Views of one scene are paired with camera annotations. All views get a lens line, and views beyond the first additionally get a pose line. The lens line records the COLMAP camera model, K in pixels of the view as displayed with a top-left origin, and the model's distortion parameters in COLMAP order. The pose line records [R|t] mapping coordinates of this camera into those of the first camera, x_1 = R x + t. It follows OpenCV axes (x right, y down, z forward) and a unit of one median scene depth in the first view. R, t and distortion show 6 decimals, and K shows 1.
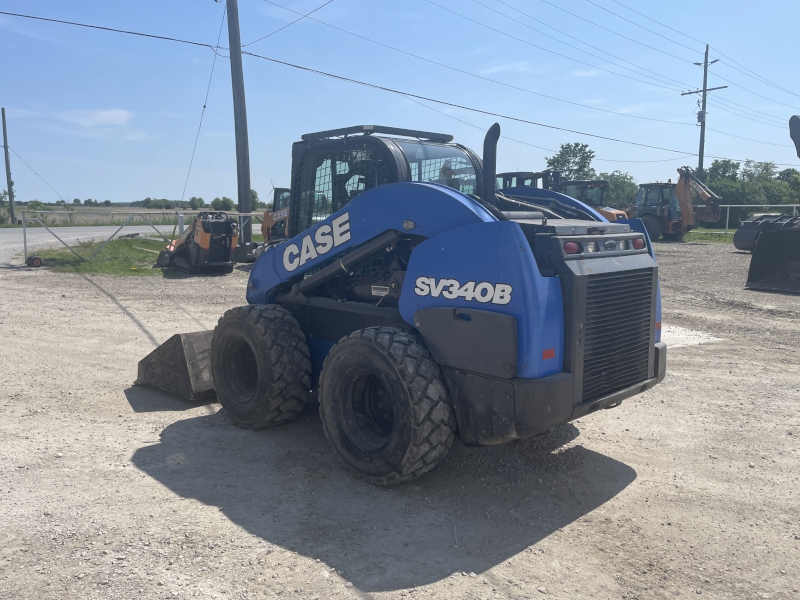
lens RADIAL K [[641.8, 0, 402.4], [0, 641.8, 295.6], [0, 0, 1]] dist [0.085706, -0.105738]
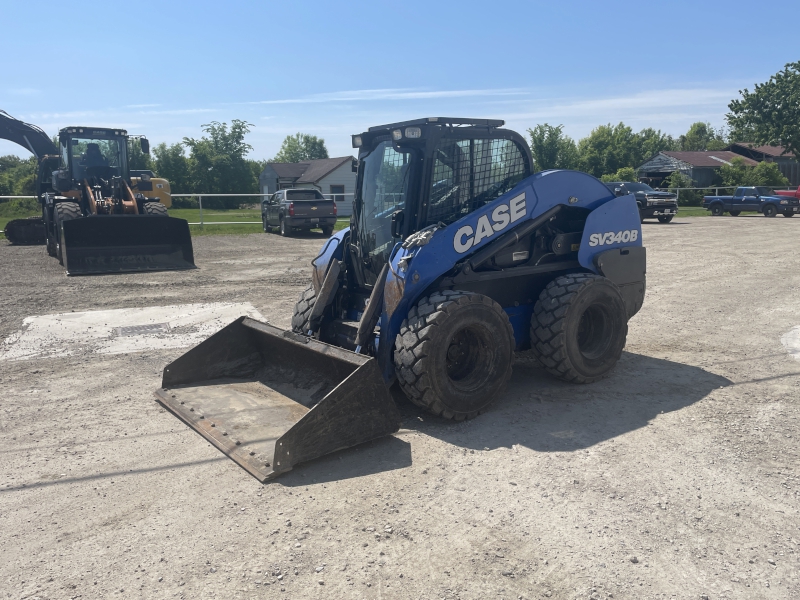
lens RADIAL K [[641.8, 0, 400.4], [0, 641.8, 297.9], [0, 0, 1]] dist [0.085706, -0.105738]
pose [[0.149835, -0.161554, 0.975423, -1.284982], [0.147675, 0.979150, 0.139487, -0.133717], [-0.977620, 0.123145, 0.170568, 1.001907]]
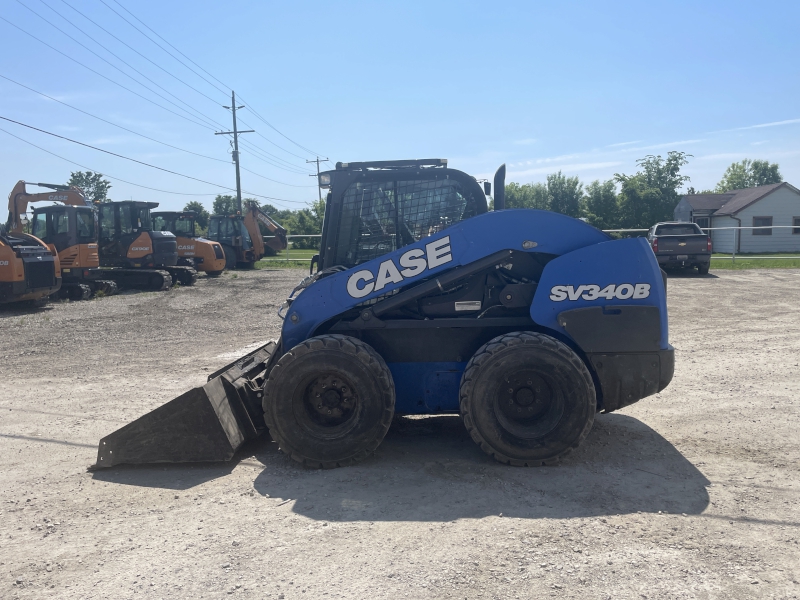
lens RADIAL K [[641.8, 0, 401.6], [0, 641.8, 295.5], [0, 0, 1]] dist [0.085706, -0.105738]
pose [[0.742560, -0.077443, 0.665288, -0.845926], [0.109883, 0.993920, -0.006947, -0.028999], [-0.660705, 0.078263, 0.746555, 0.230542]]
